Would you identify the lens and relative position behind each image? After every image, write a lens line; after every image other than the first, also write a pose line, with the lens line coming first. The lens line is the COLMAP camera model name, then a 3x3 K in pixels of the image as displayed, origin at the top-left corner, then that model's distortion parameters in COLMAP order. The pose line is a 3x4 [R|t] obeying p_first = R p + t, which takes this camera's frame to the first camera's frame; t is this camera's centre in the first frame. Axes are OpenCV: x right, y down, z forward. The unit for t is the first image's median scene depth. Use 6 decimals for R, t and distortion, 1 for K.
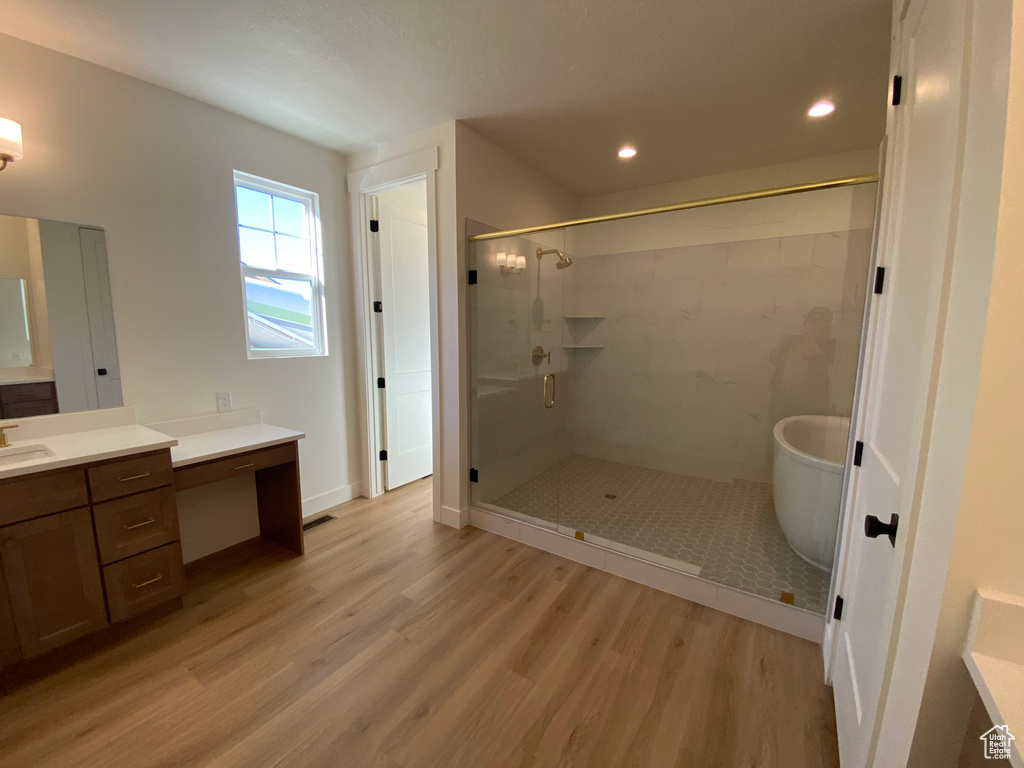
lens RADIAL K [[414.6, 0, 504.3], [0, 414.6, 383.6], [0, 0, 1]] dist [0.027549, -0.024642]
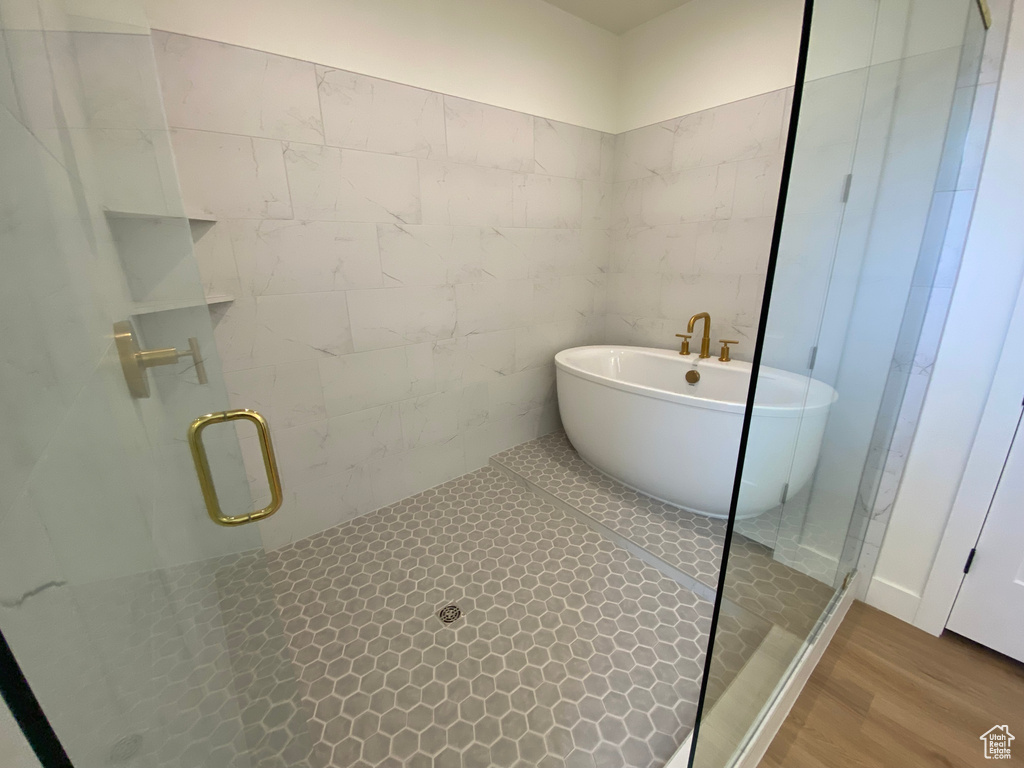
lens RADIAL K [[413.5, 0, 511.2], [0, 413.5, 386.3], [0, 0, 1]] dist [0.024167, -0.025418]
pose [[0.302008, -0.286771, 0.909150, -0.093280], [0.154666, 0.955786, 0.250103, -0.097027], [-0.940675, 0.065081, 0.333008, 0.903933]]
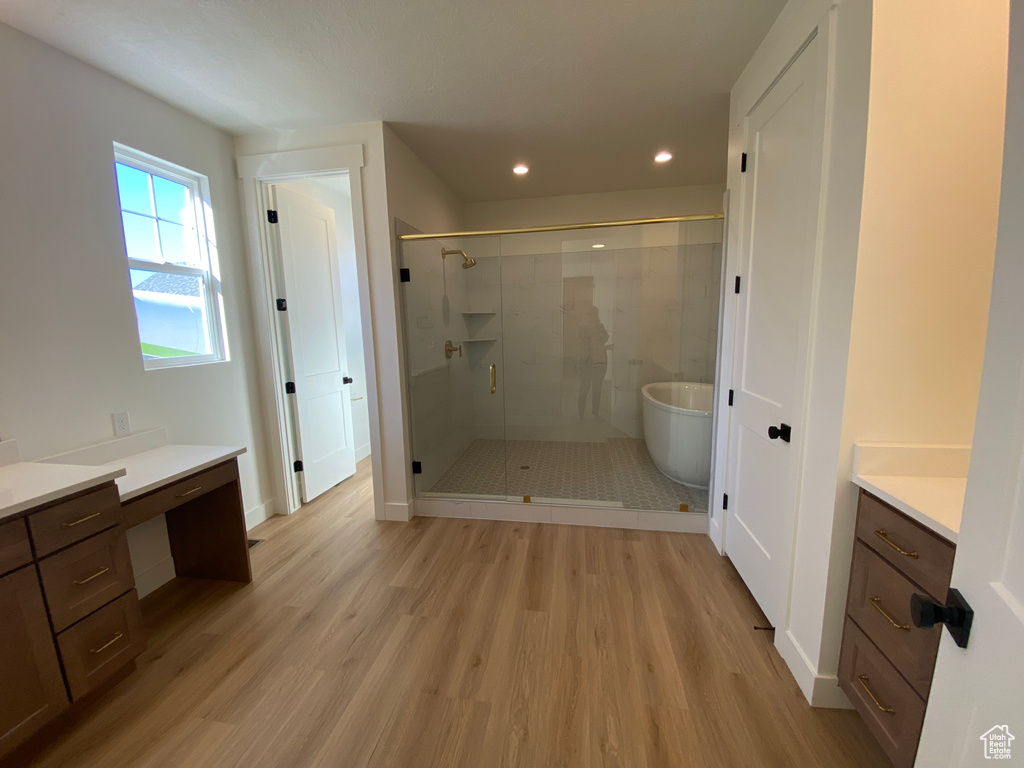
lens RADIAL K [[414.6, 0, 504.3], [0, 414.6, 383.6], [0, 0, 1]] dist [0.027549, -0.024642]
pose [[0.914955, -0.086028, 0.394280, -0.275335], [0.082796, 0.996247, 0.025236, 0.005482], [-0.394971, 0.009556, 0.918644, -0.043547]]
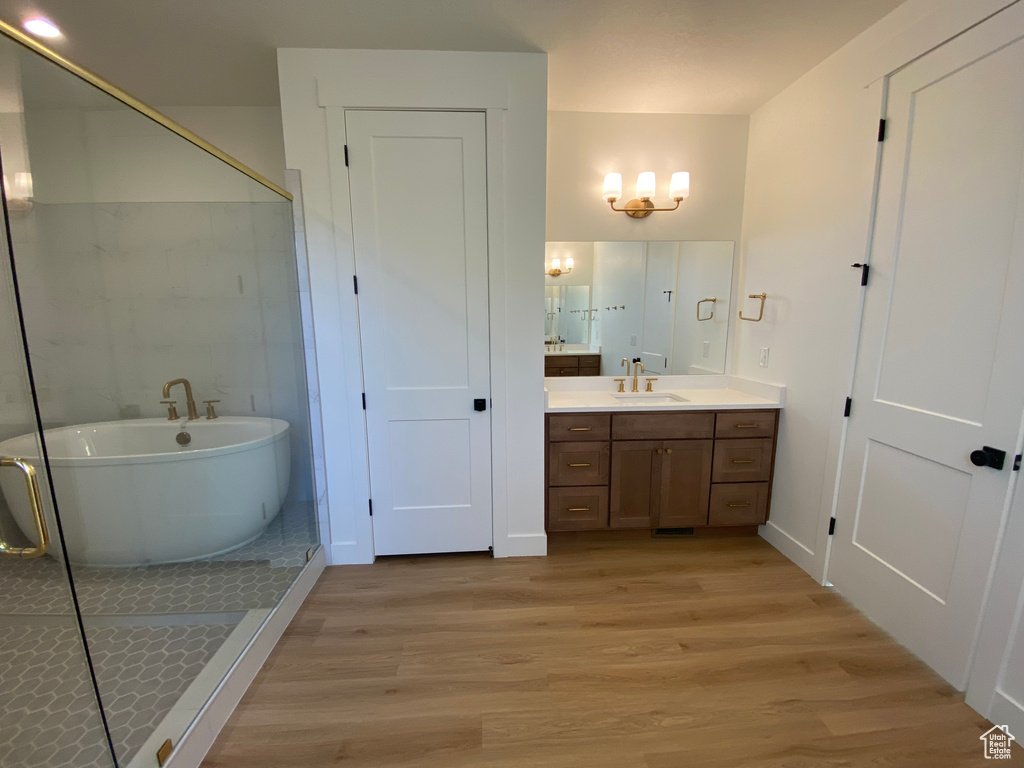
lens RADIAL K [[419.0, 0, 514.1], [0, 419.0, 384.3], [0, 0, 1]] dist [-0.013097, -0.006090]
pose [[-0.604372, -0.132428, 0.785619, -0.332870], [0.115564, 0.961088, 0.250909, -0.101364], [-0.788276, 0.242432, -0.565550, 0.746245]]
